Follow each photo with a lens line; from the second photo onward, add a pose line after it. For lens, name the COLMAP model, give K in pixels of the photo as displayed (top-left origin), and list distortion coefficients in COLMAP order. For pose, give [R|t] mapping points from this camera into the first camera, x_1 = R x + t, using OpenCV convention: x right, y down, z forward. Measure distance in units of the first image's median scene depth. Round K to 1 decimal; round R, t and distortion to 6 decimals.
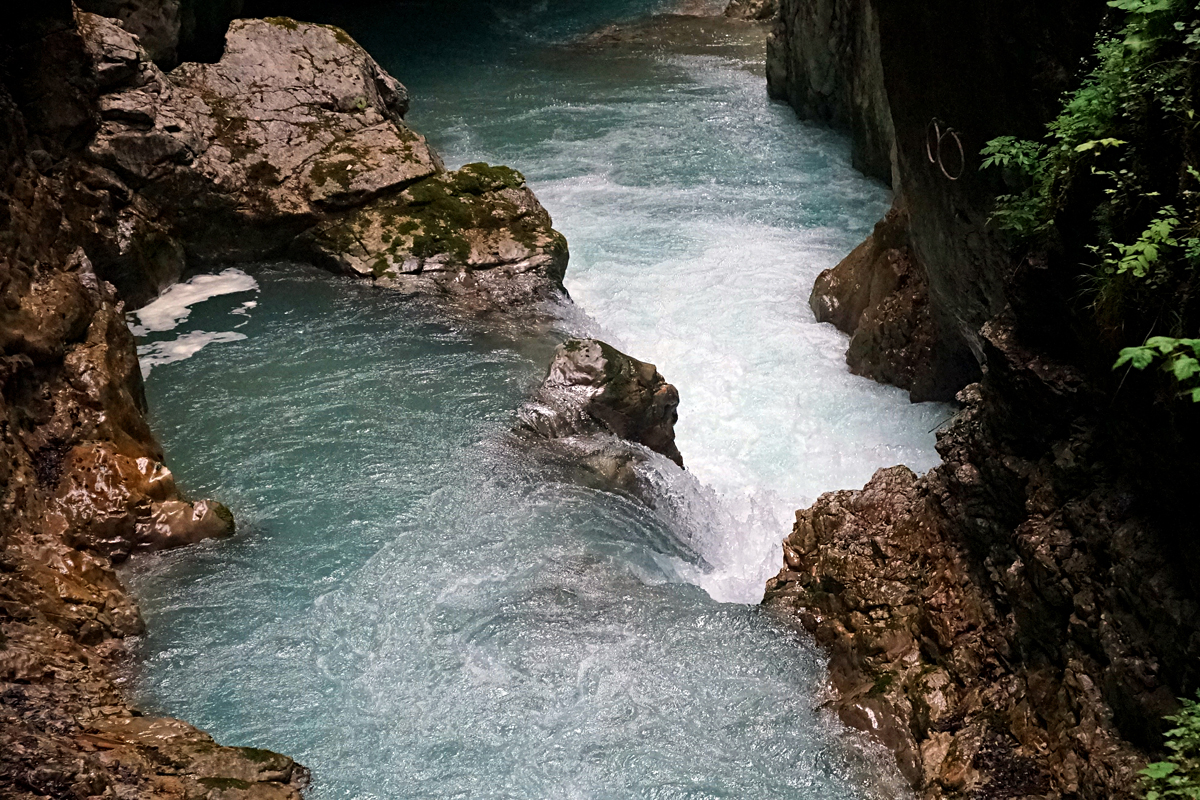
lens RADIAL K [[2472.1, 0, 600.0], [0, 2472.1, 400.0], [0, 0, 1]] dist [0.079508, 0.362724]
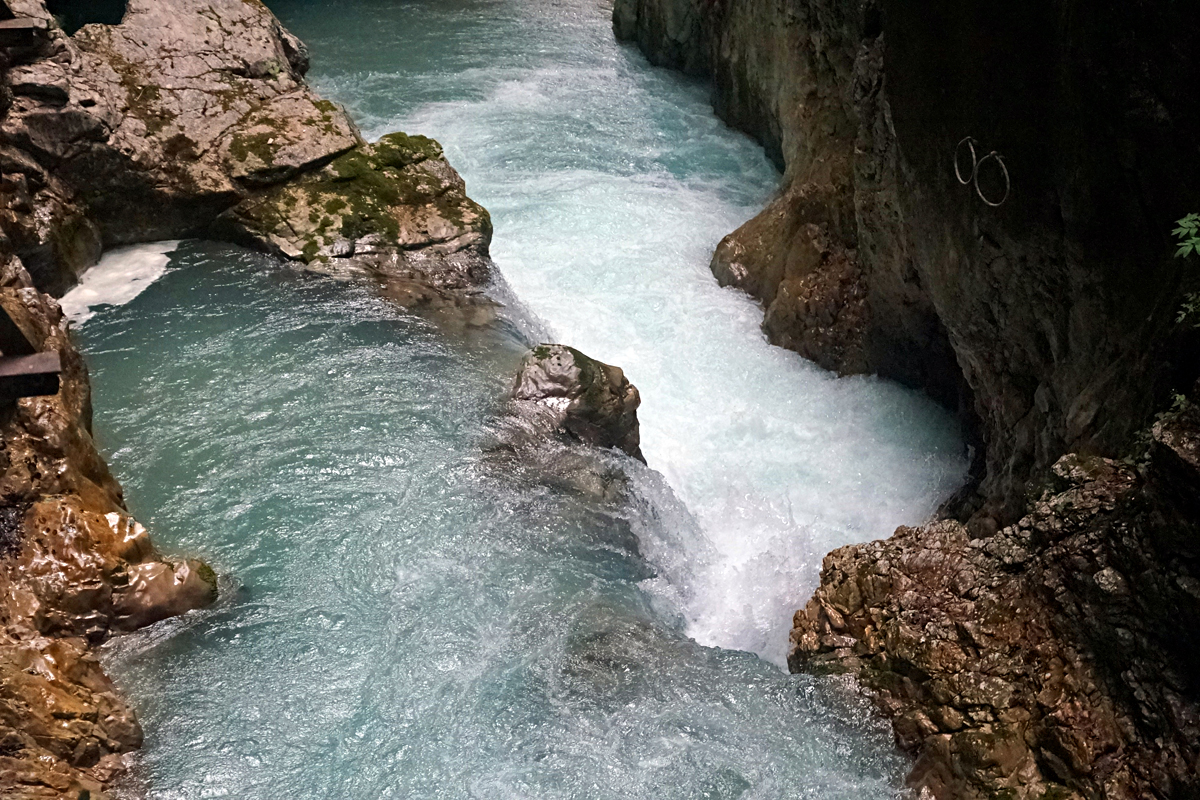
lens RADIAL K [[2030.1, 0, 600.0], [0, 2030.1, 400.0], [0, 0, 1]] dist [0.035131, 0.145715]
pose [[0.989694, -0.008462, 0.142949, -0.093854], [-0.003932, 0.996270, 0.086200, -0.066214], [-0.143145, -0.085873, 0.985969, 0.207730]]
